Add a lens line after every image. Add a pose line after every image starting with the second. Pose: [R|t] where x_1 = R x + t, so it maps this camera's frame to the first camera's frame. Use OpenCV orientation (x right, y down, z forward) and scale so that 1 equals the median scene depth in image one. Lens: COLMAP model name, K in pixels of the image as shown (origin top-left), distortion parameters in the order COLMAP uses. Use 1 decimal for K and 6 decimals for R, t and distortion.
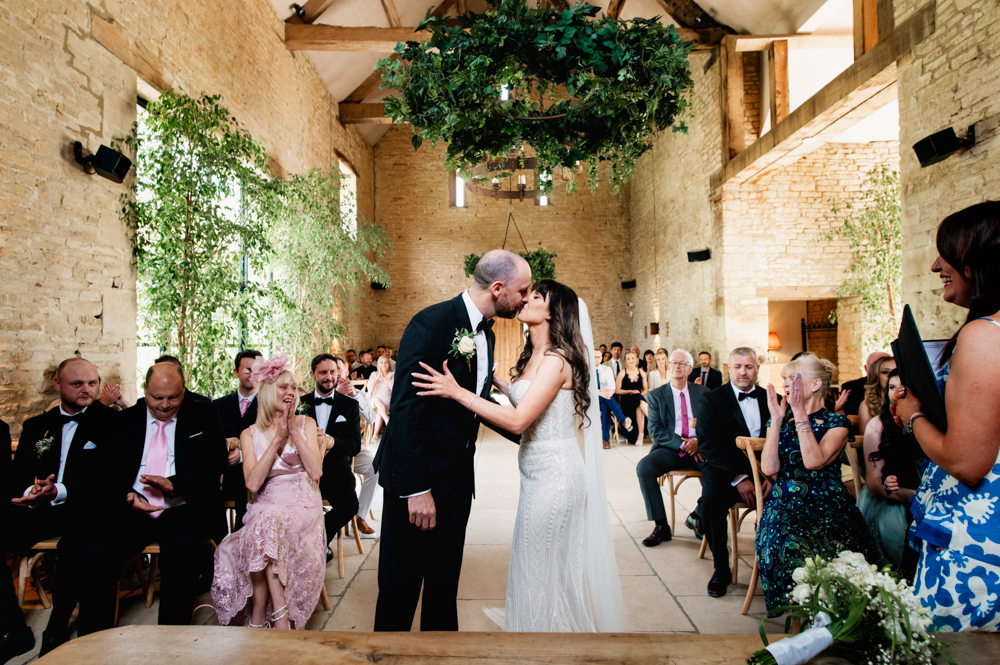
lens RADIAL K [[591.8, 0, 495.6], [0, 591.8, 330.7], [0, 0, 1]] dist [-0.006174, 0.005026]
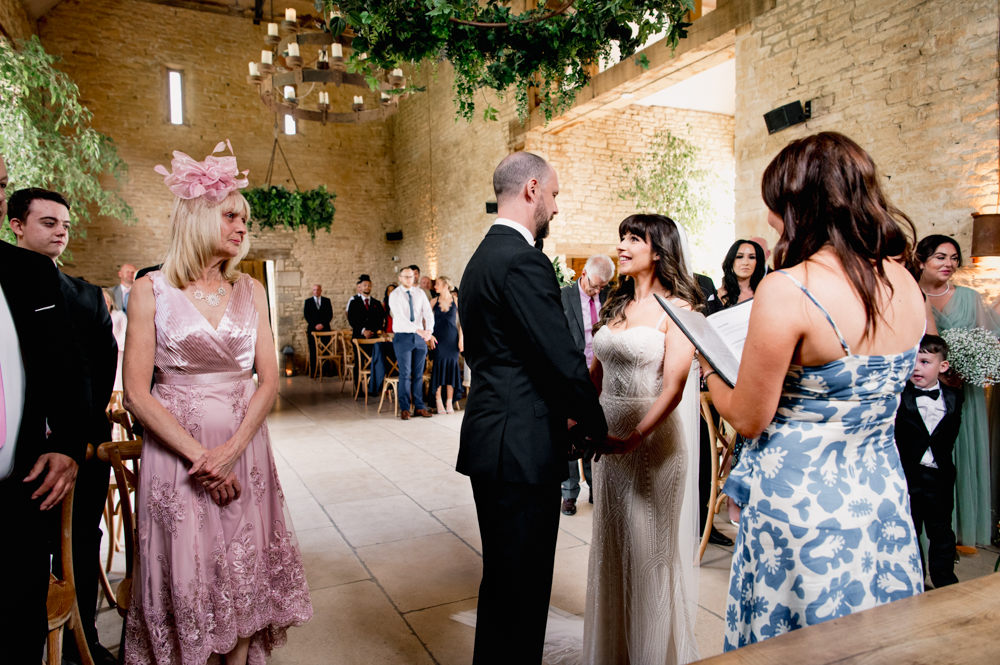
lens RADIAL K [[665.1, 0, 497.9], [0, 665.1, 335.5], [0, 0, 1]] dist [0.005269, 0.002885]
pose [[0.895708, -0.024700, 0.443956, -0.133450], [-0.005574, 0.997754, 0.066756, 0.005100], [-0.444607, -0.062268, 0.893559, 0.054408]]
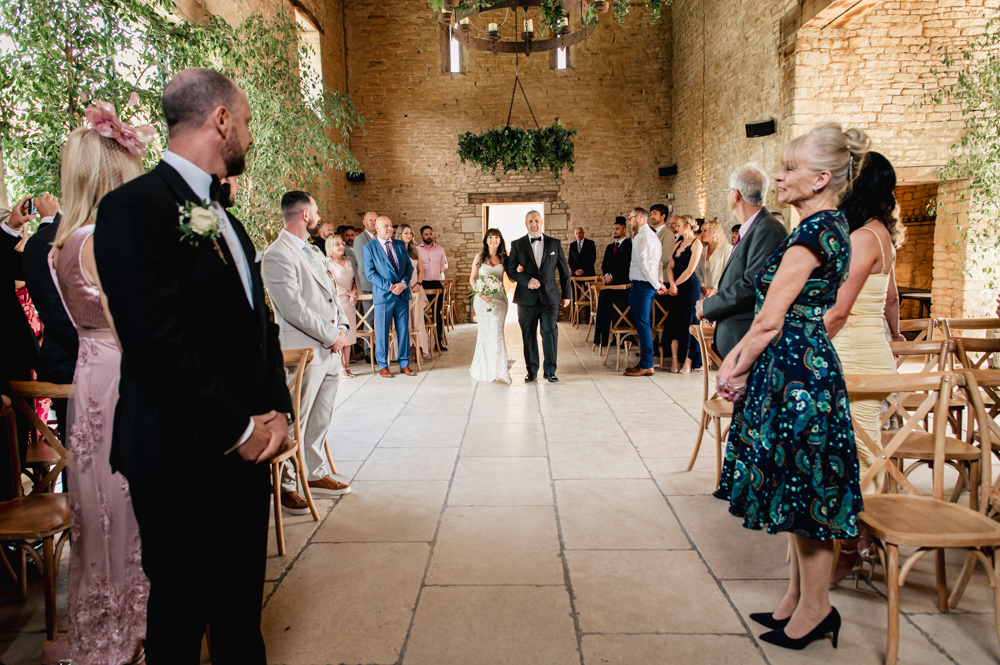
lens RADIAL K [[693.1, 0, 495.5], [0, 693.1, 336.9], [0, 0, 1]] dist [0.012108, -0.003776]
pose [[0.999763, -0.009638, -0.019534, 0.013985], [0.012431, 0.988858, 0.148340, 0.002736], [0.017887, -0.148548, 0.988743, 0.059852]]
